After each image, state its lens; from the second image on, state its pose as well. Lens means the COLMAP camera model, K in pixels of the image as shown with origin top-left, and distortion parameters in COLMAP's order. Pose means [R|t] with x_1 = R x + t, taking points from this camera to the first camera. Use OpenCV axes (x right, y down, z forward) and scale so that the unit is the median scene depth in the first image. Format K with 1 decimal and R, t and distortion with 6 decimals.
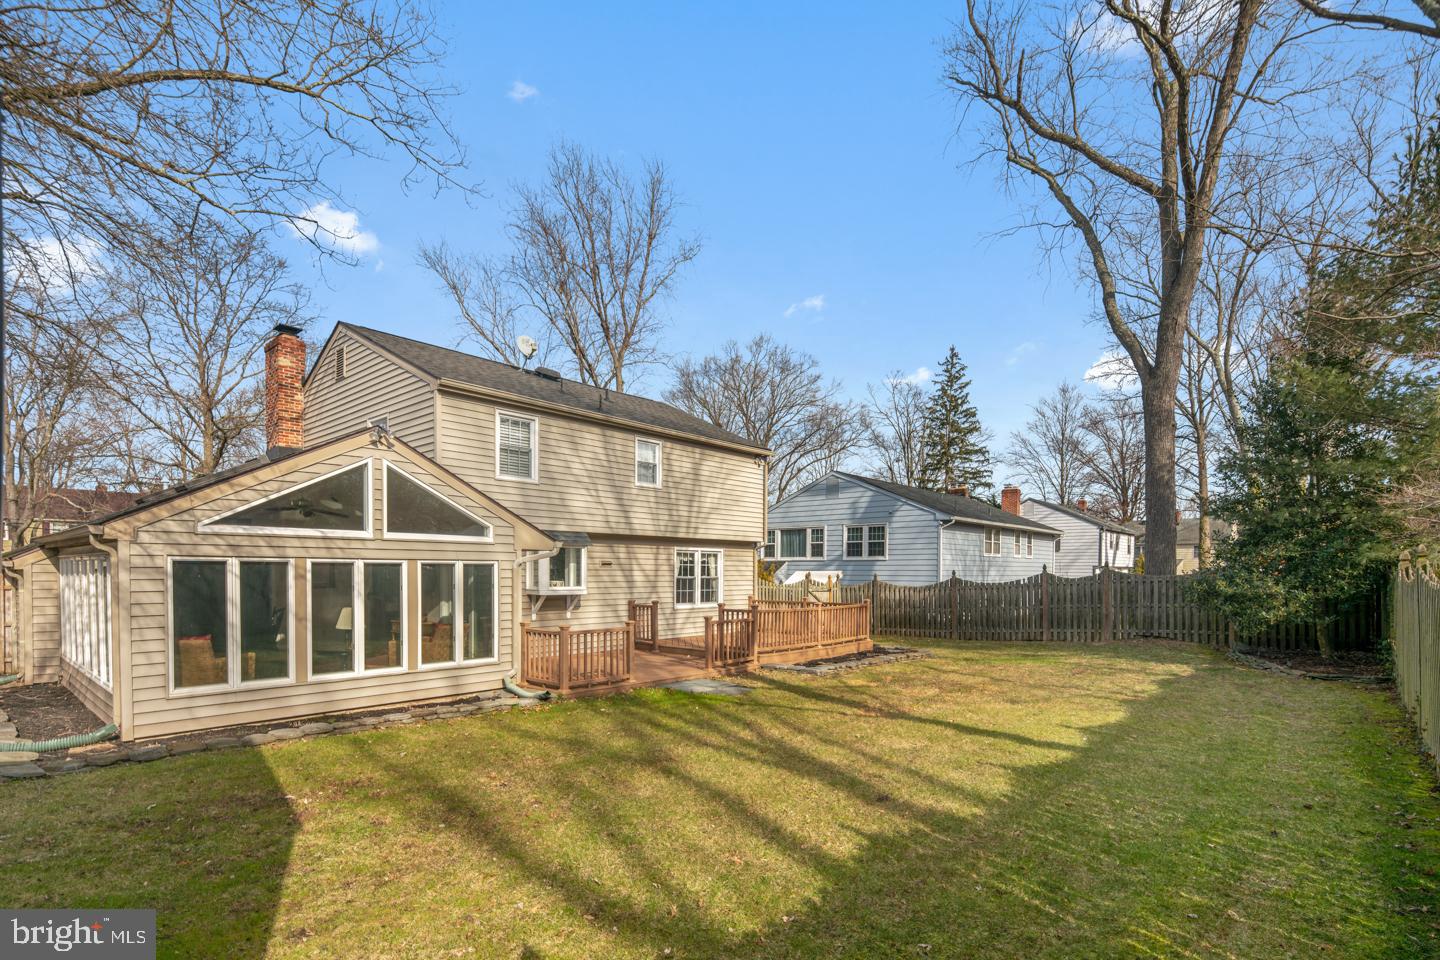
lens RADIAL K [[695.2, 0, 714.3], [0, 695.2, 585.0], [0, 0, 1]] dist [0.000839, 0.000385]
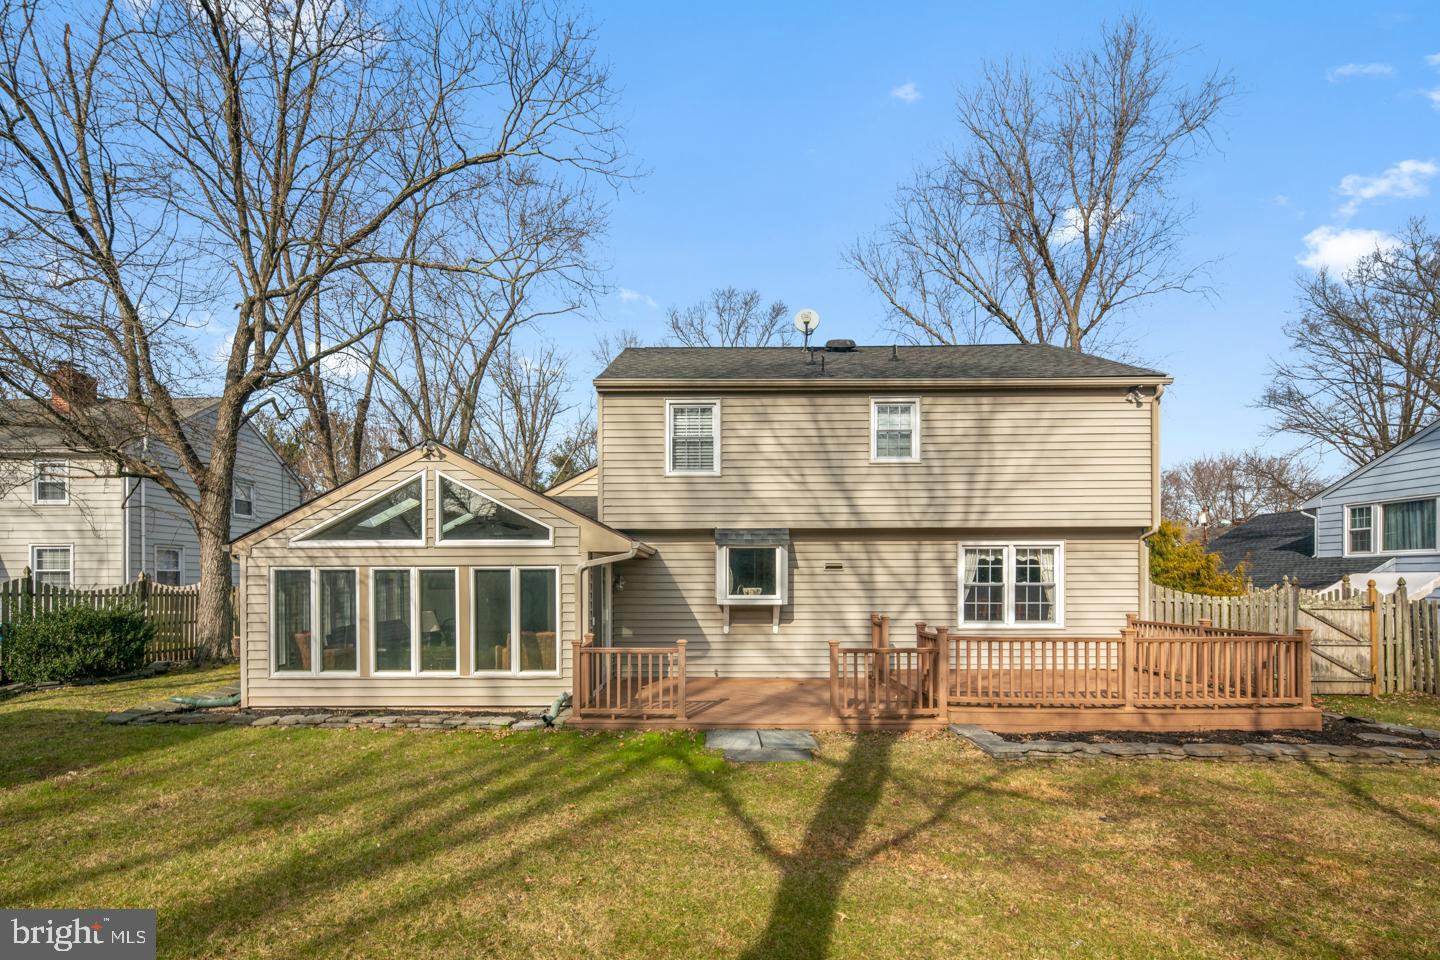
lens RADIAL K [[695.2, 0, 714.3], [0, 695.2, 585.0], [0, 0, 1]] dist [0.000839, 0.000385]
pose [[0.658284, -0.000135, -0.752770, 0.386350], [-0.008470, 0.999935, -0.007586, -0.002980], [0.752722, 0.011370, 0.658240, 0.418173]]
